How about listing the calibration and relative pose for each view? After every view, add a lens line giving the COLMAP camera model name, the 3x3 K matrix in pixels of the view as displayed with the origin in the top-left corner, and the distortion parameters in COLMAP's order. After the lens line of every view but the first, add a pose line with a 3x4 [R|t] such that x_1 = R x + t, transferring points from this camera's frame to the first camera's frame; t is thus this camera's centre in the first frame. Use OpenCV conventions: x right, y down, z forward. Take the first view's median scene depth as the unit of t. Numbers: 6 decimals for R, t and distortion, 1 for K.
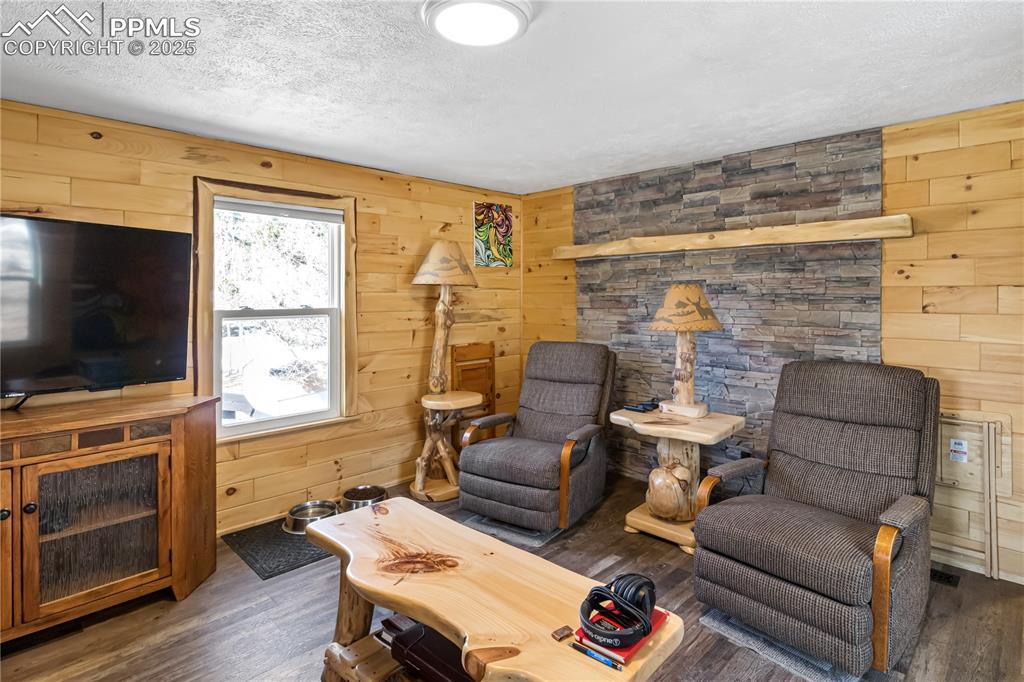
lens RADIAL K [[519.9, 0, 515.8], [0, 519.9, 303.2], [0, 0, 1]] dist [-0.017127, 0.001041]
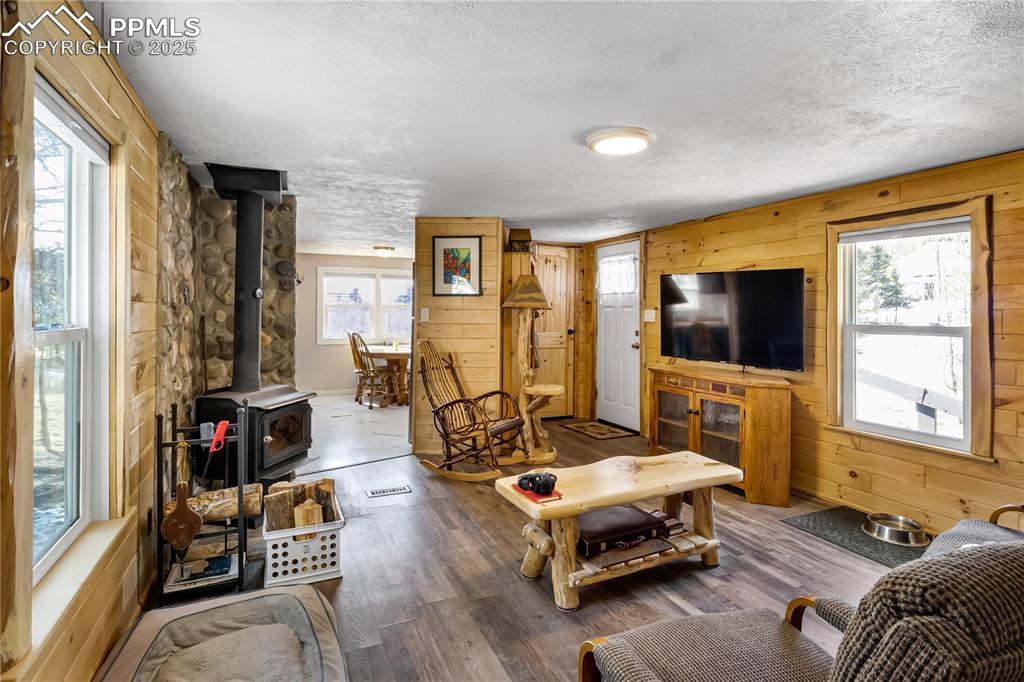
lens RADIAL K [[519.9, 0, 515.8], [0, 519.9, 303.2], [0, 0, 1]] dist [-0.017127, 0.001041]
pose [[-0.353724, -0.012318, -0.935269, 0.748141], [-0.014203, 0.999869, -0.007797, -0.013124], [0.935242, 0.010525, -0.353853, 0.597066]]
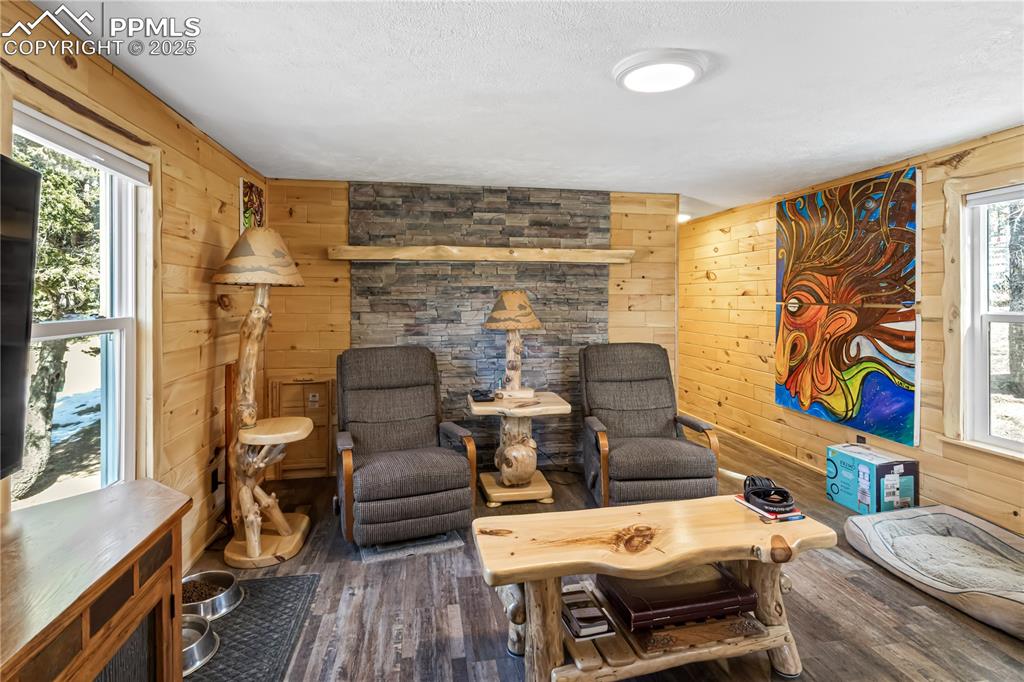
lens RADIAL K [[519.9, 0, 515.8], [0, 519.9, 303.2], [0, 0, 1]] dist [-0.017127, 0.001041]
pose [[0.578058, -0.002744, 0.815991, -0.597507], [0.007274, 0.999972, -0.001790, -0.003631], [-0.815963, 0.006971, 0.578062, 0.265180]]
